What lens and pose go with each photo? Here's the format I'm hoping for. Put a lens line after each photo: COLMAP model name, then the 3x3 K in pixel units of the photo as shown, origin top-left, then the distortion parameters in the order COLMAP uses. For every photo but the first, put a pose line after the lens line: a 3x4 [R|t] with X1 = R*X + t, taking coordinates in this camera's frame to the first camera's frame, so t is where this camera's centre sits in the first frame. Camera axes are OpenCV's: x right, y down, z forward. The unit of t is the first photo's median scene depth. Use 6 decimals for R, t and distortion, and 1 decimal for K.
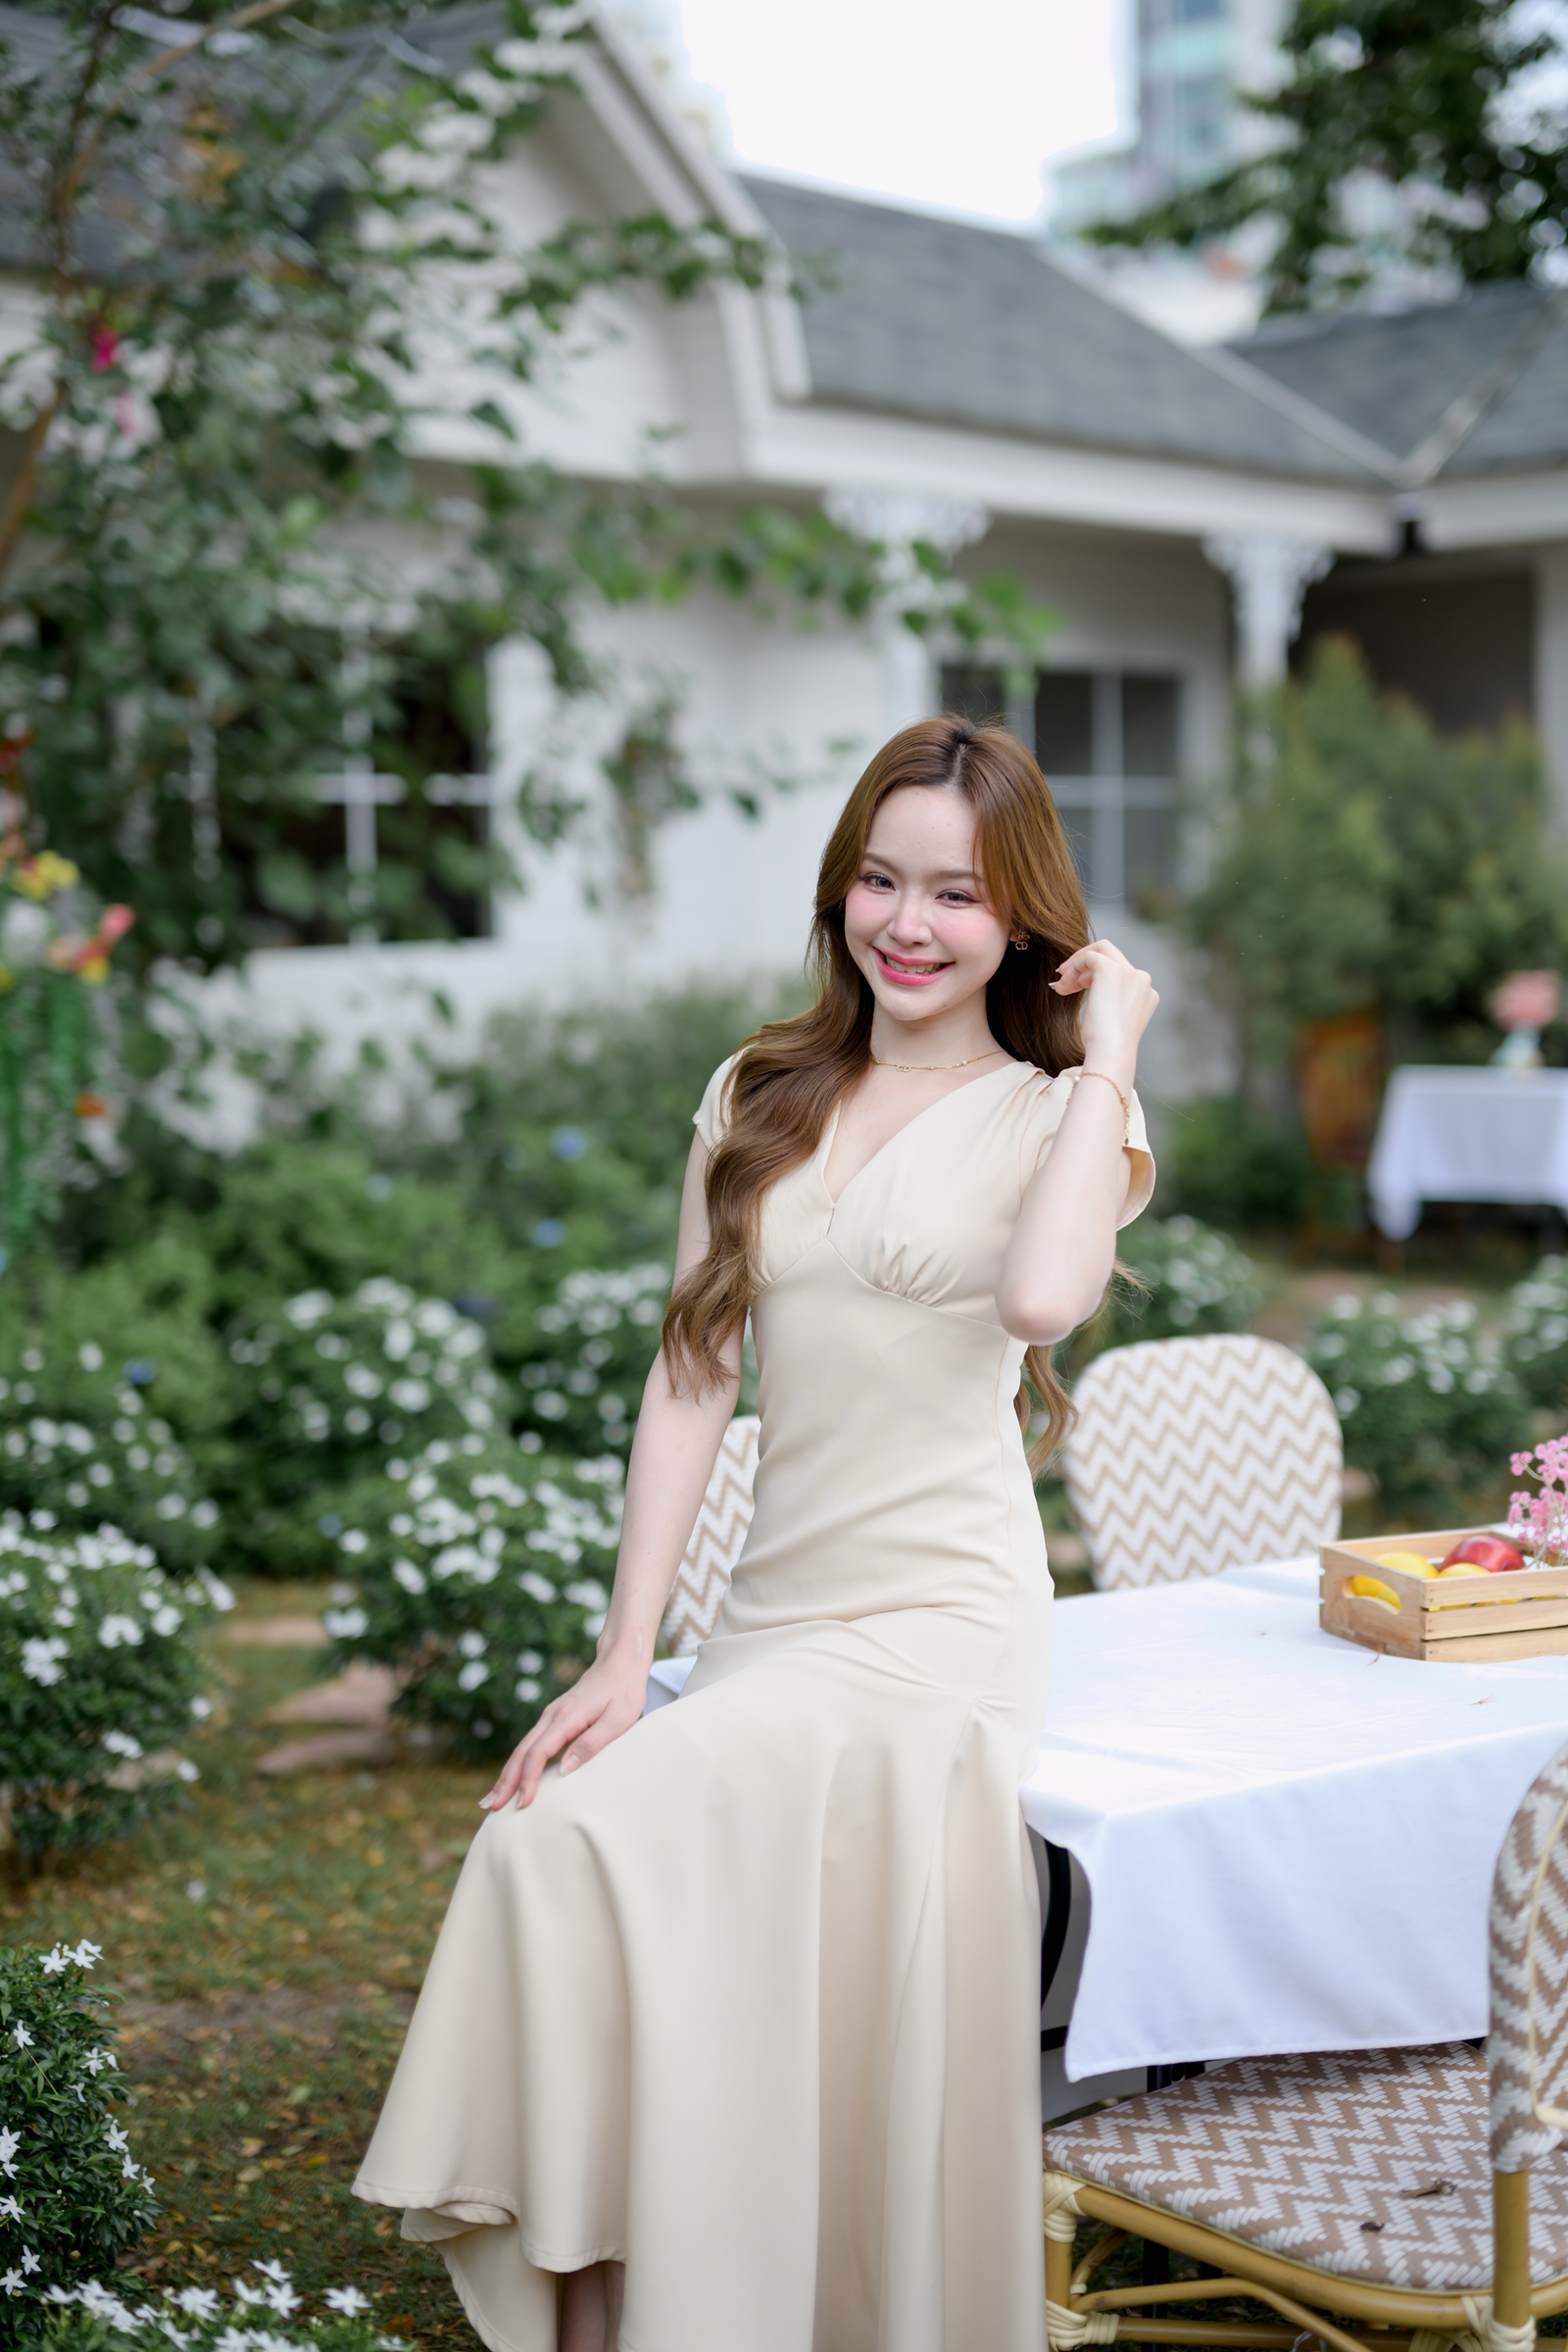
lens RADIAL K [[3397.4, 0, 799.7], [0, 3397.4, 1161.4], [0, 0, 1]] dist [0.002358, 0.000000]
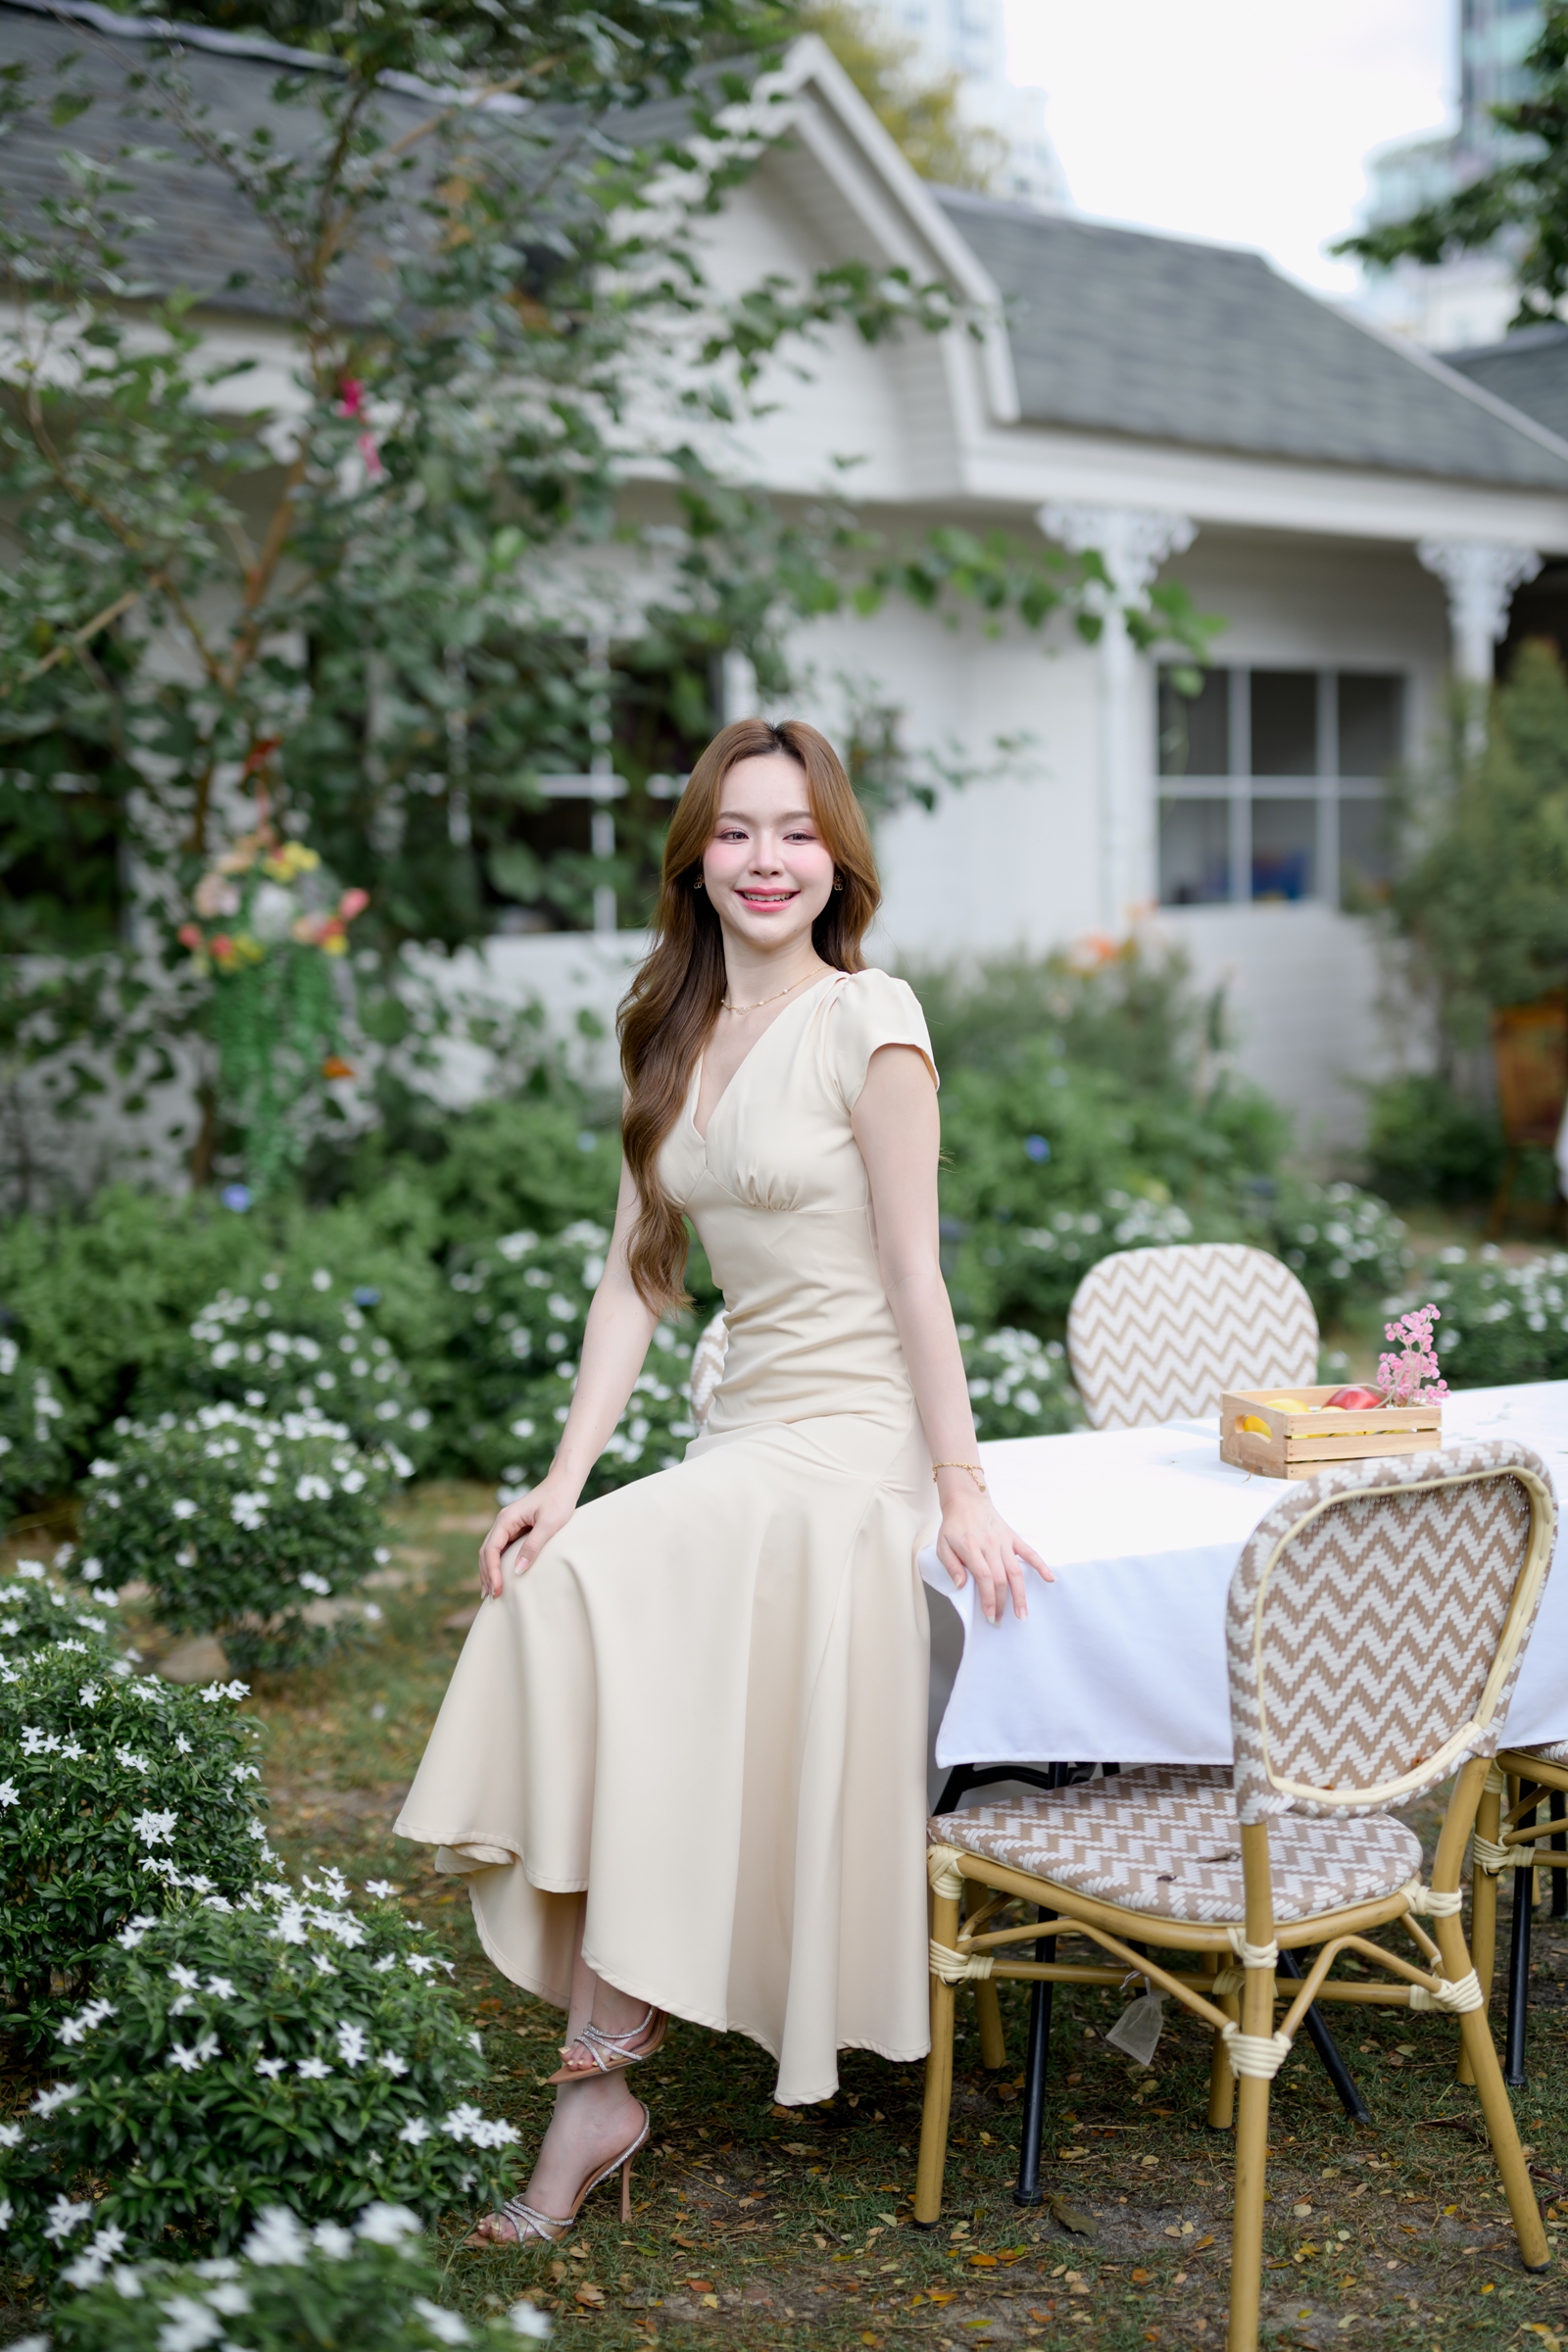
lens RADIAL K [[3397.4, 0, 791.6], [0, 3397.4, 1164.1], [0, 0, 1]] dist [0.002358, 0.000000]
pose [[0.995324, 0.008577, -0.096211, 0.056070], [-0.008443, 0.999963, 0.001797, 0.013999], [0.096223, -0.000976, 0.995359, -0.120171]]
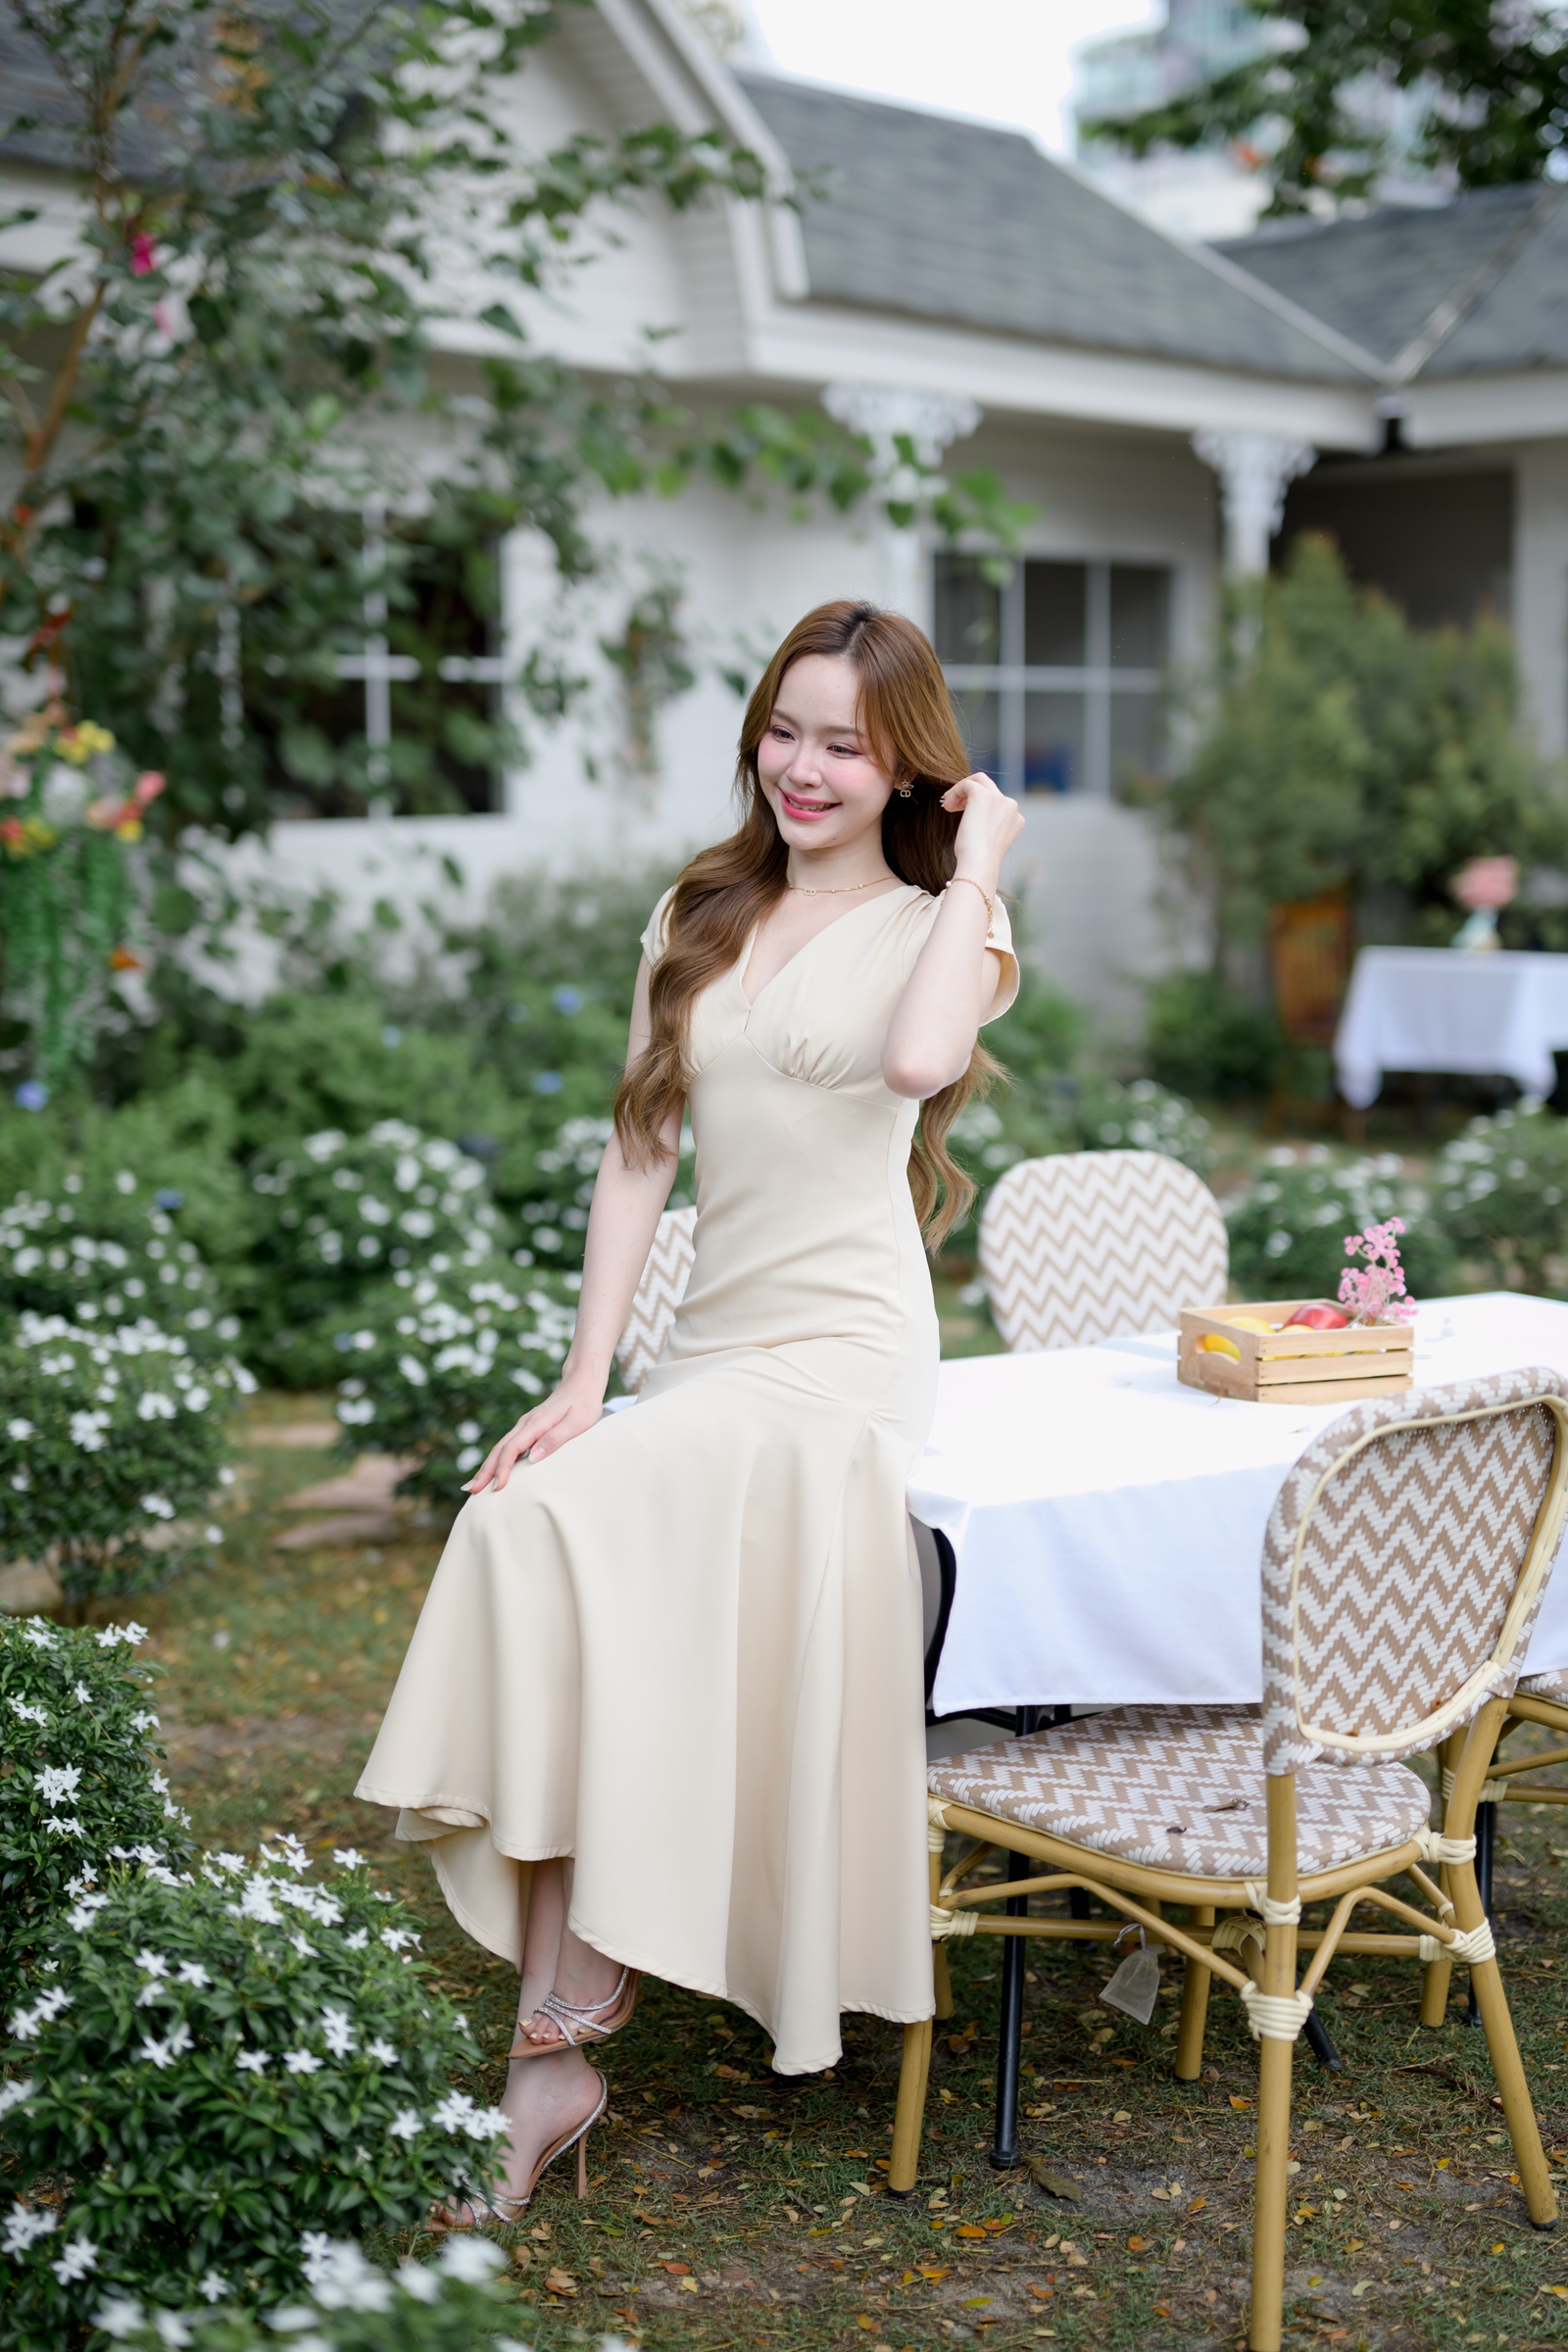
lens RADIAL K [[3397.4, 0, 794.2], [0, 3397.4, 1164.6], [0, 0, 1]] dist [0.002358, 0.000000]
pose [[0.999902, 0.012558, -0.006231, 0.012749], [-0.012344, 0.999371, 0.033245, 0.011949], [0.006645, -0.033165, 0.999428, -0.087330]]
